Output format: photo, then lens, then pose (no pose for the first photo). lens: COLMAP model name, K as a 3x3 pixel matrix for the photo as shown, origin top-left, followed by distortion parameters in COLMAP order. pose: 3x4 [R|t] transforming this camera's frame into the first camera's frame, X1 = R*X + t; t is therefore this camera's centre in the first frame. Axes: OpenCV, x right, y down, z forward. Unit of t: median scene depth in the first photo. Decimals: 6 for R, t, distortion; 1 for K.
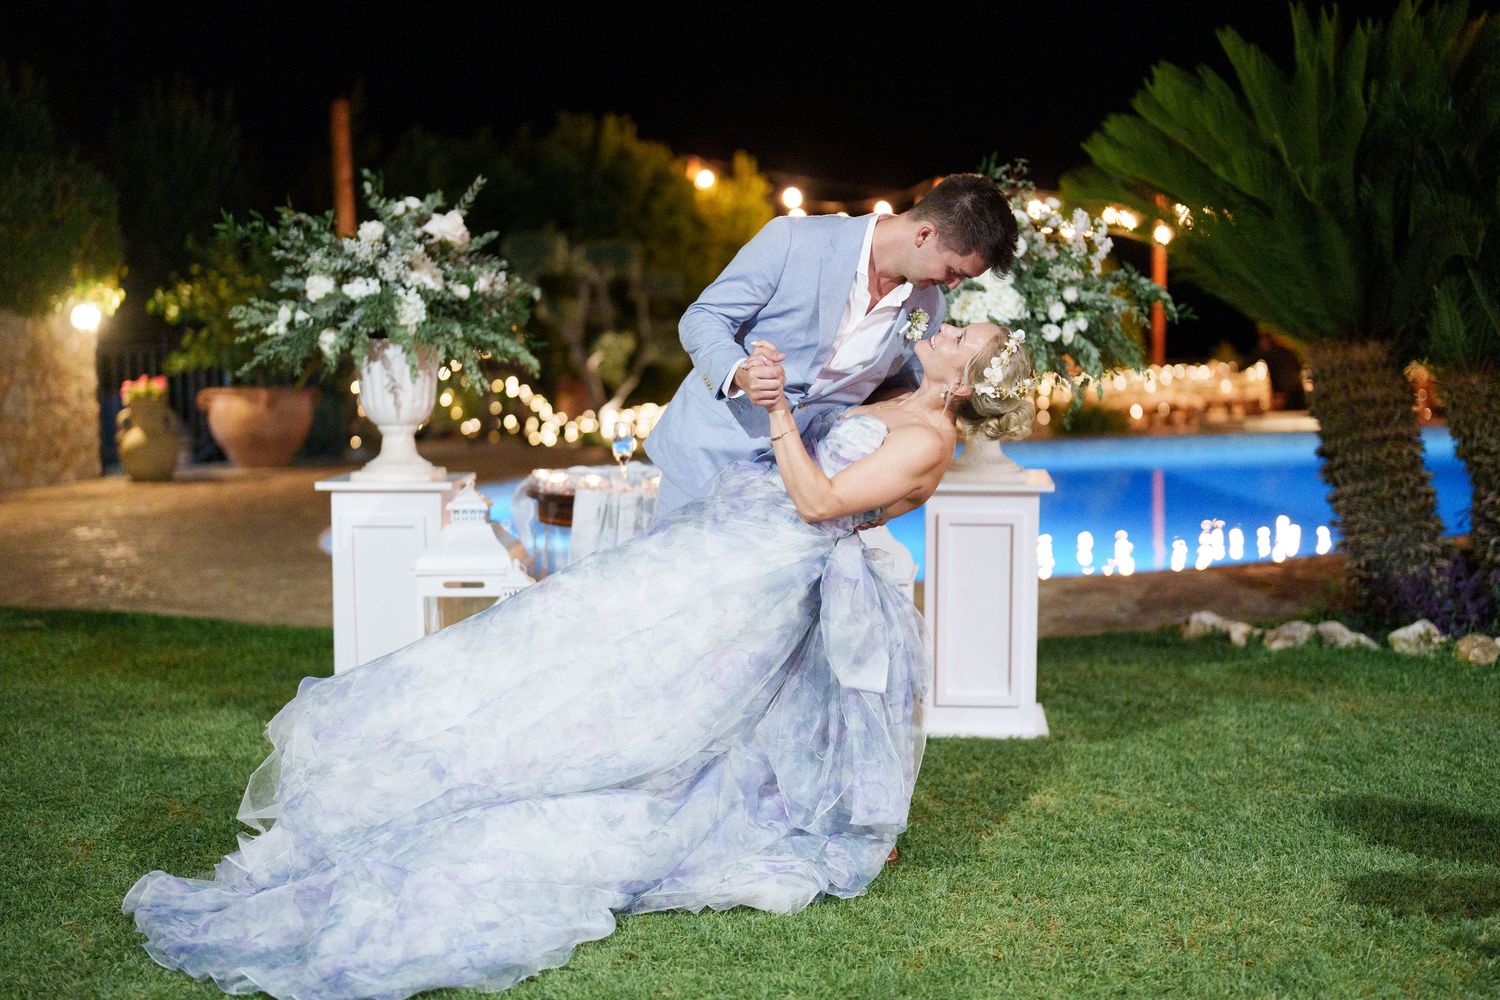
lens RADIAL K [[2071.3, 0, 746.6], [0, 2071.3, 493.4], [0, 0, 1]] dist [-0.008034, 0.074875]
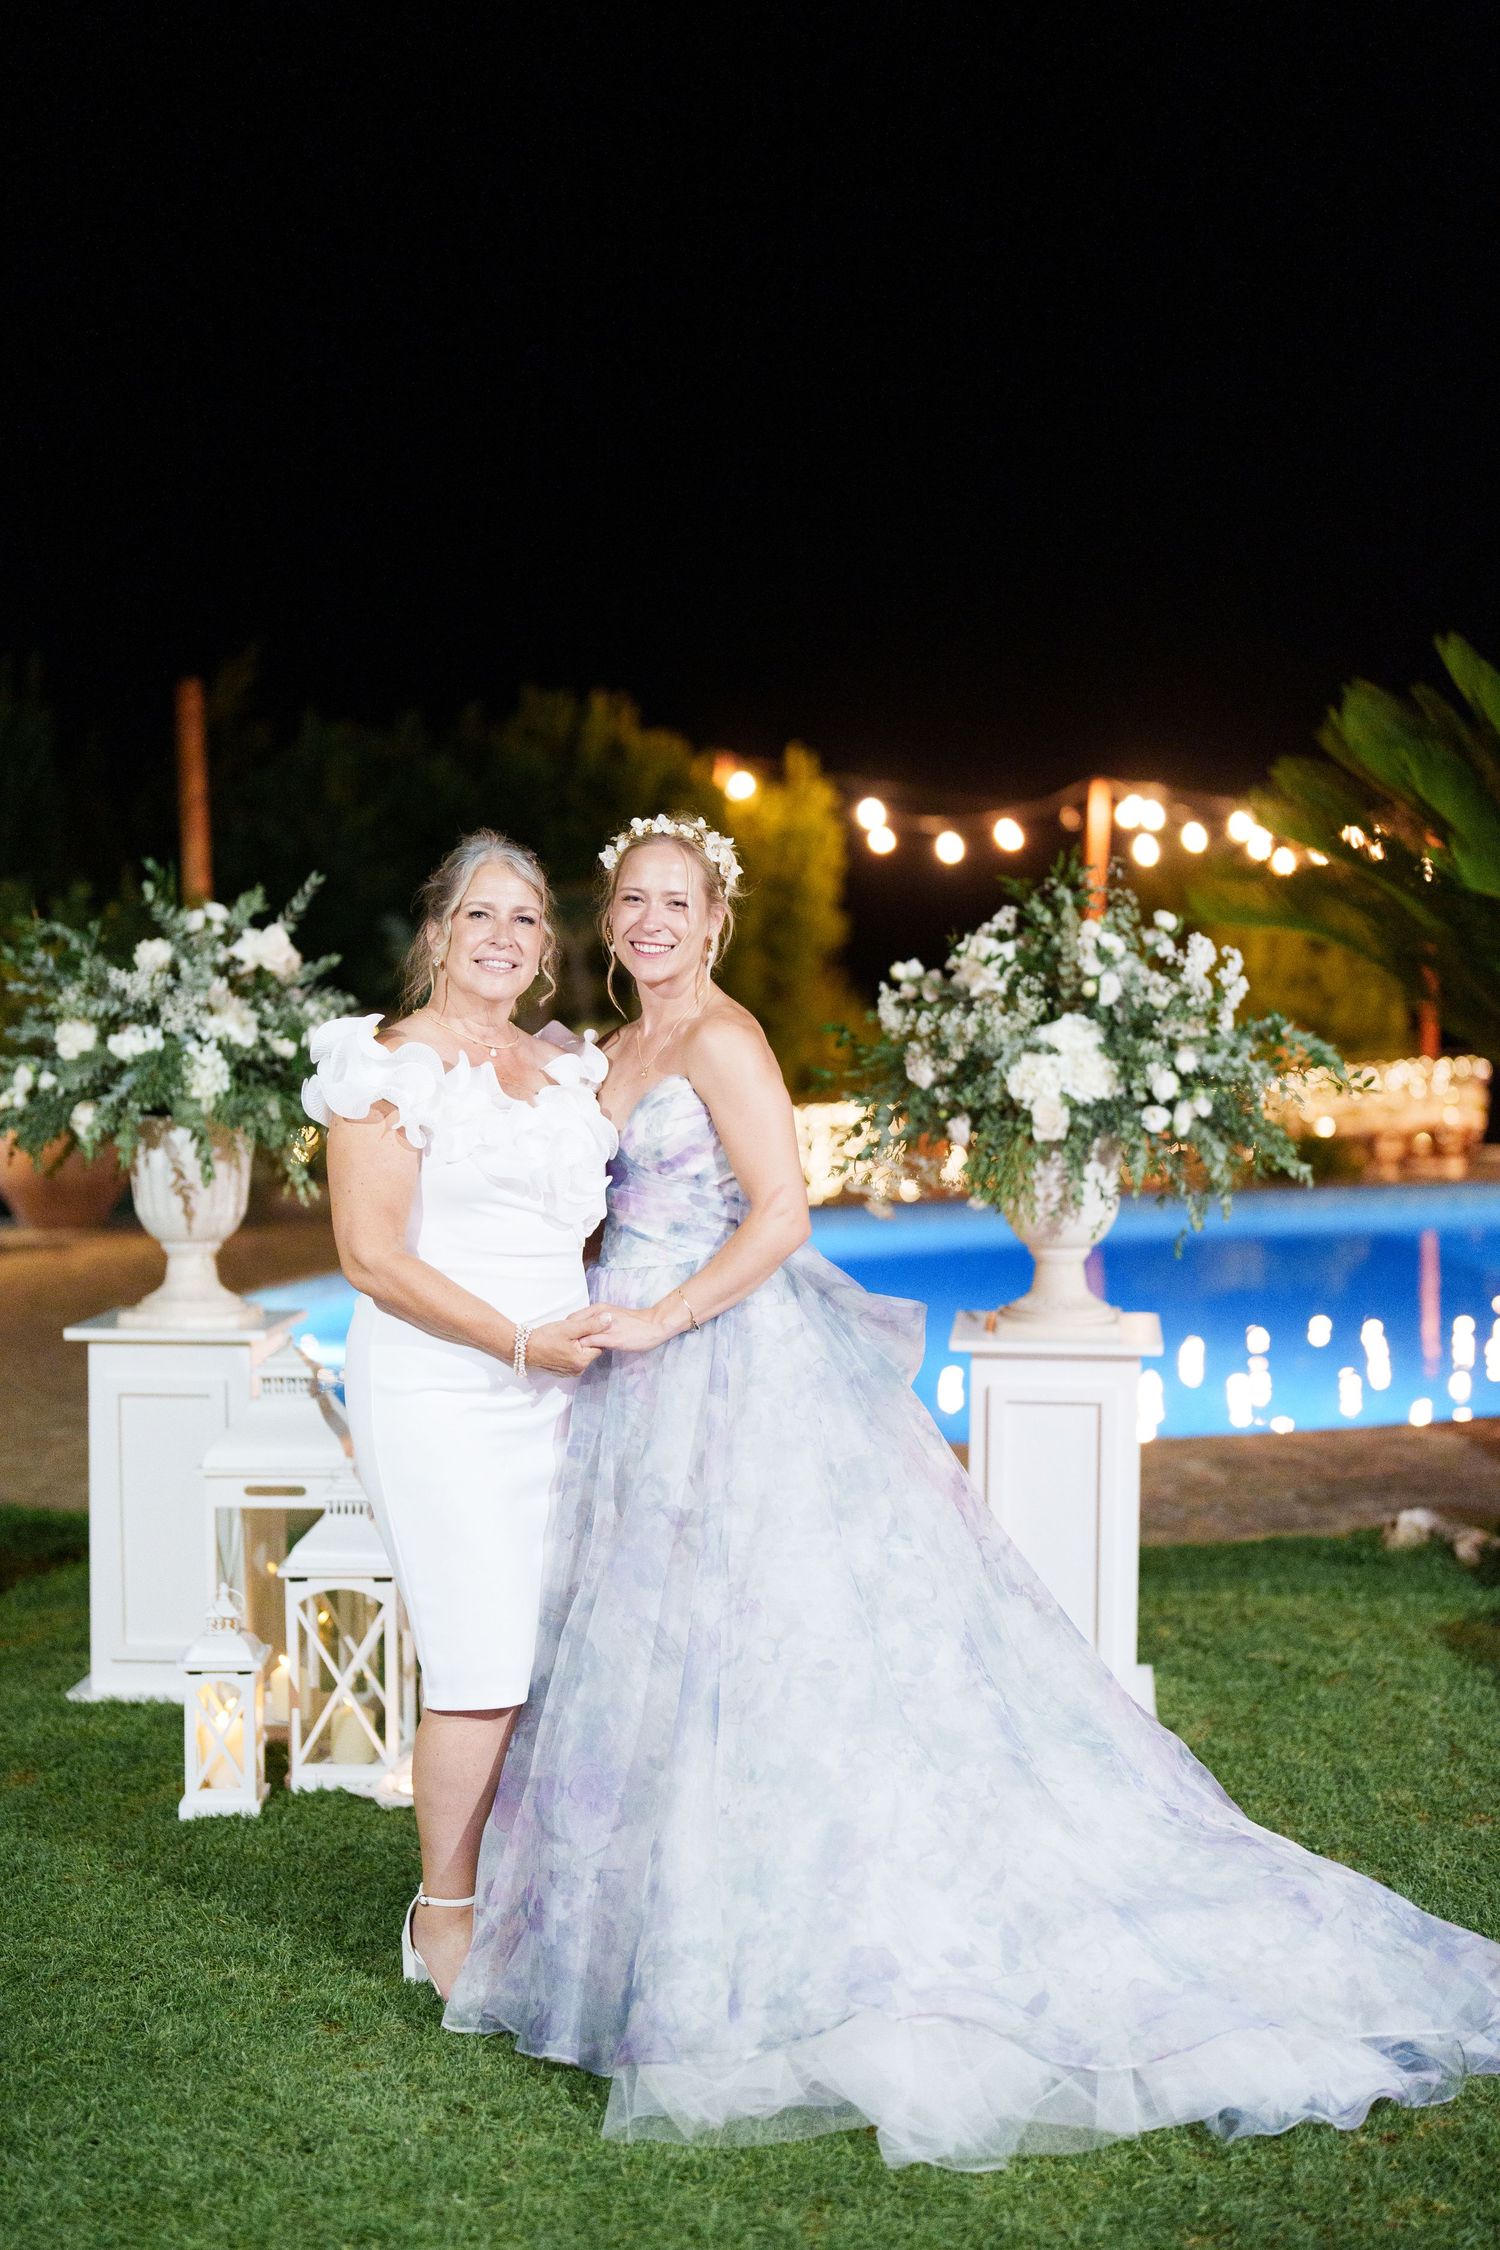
lens RADIAL K [[3106.9, 0, 747.3], [0, 3106.9, 1124.1], [0, 0, 1]] dist [-0.008034, 0.074875]
pose [[0.999576, 0.005952, -0.028494, 0.041501], [-0.006832, 0.999500, -0.030874, -0.041765], [0.028296, 0.031056, 0.999117, -0.003861]]
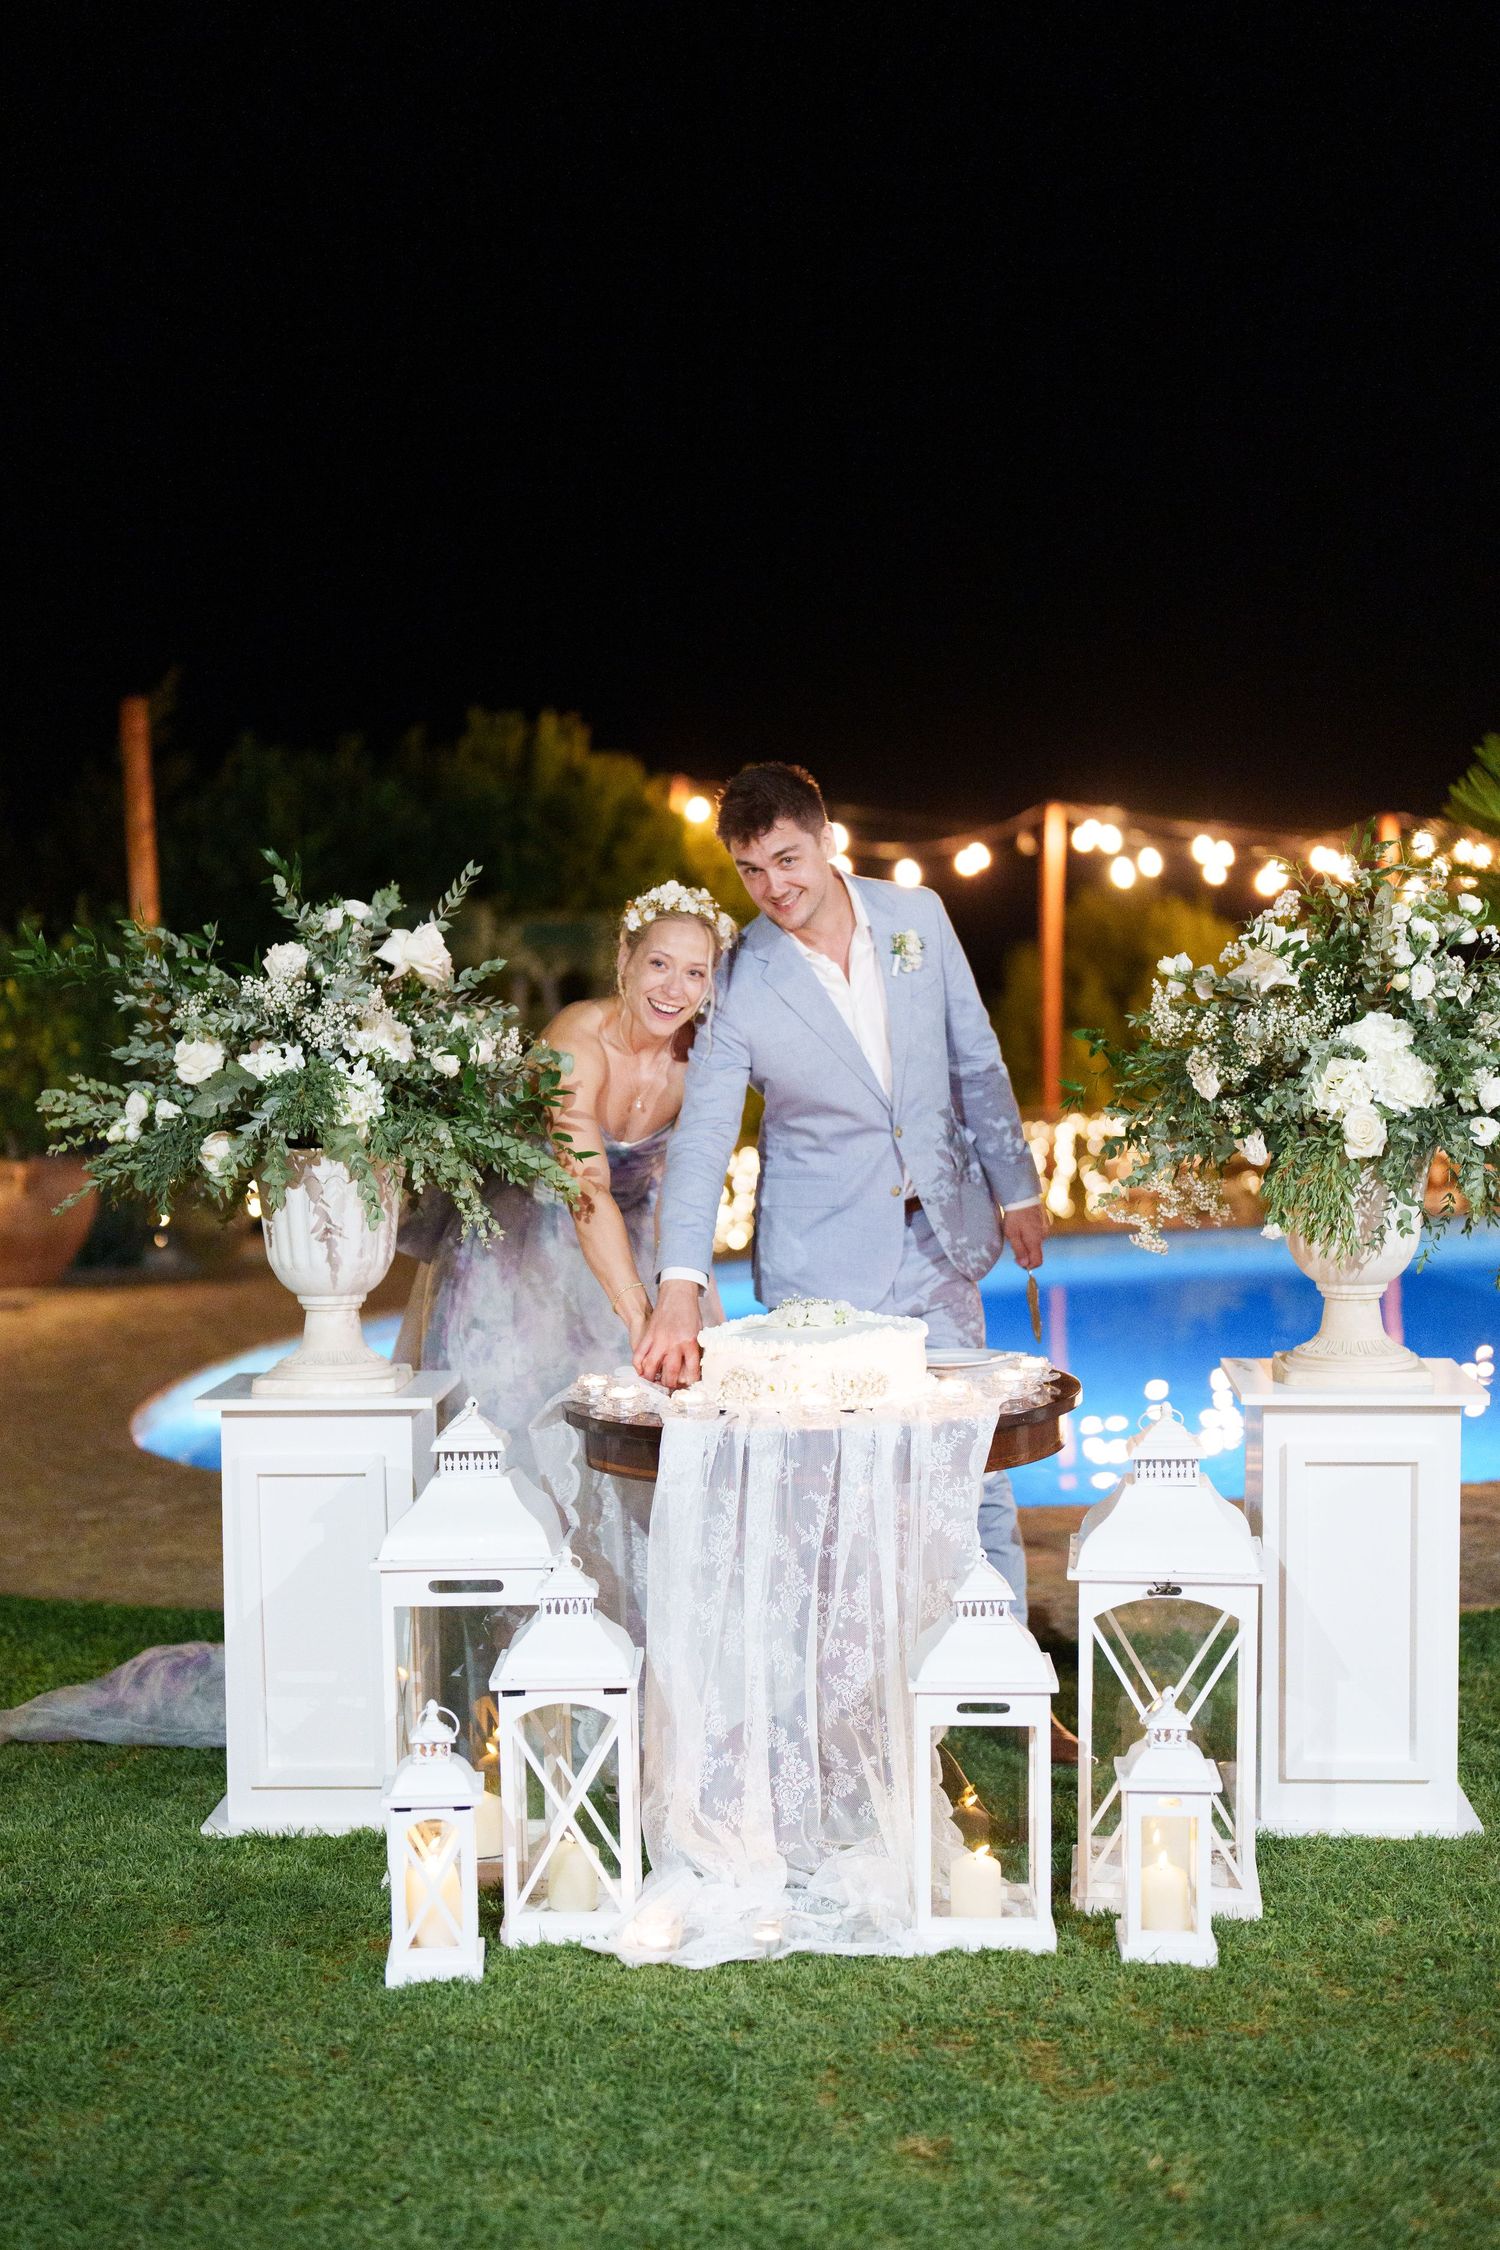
lens RADIAL K [[3153.9, 0, 745.1], [0, 3153.9, 1152.4], [0, 0, 1]] dist [-0.000447, 0.070159]
pose [[0.999881, -0.010019, 0.011757, -0.064517], [0.010447, 0.999263, -0.036936, -0.039379], [-0.011379, 0.037055, 0.999248, 0.123218]]
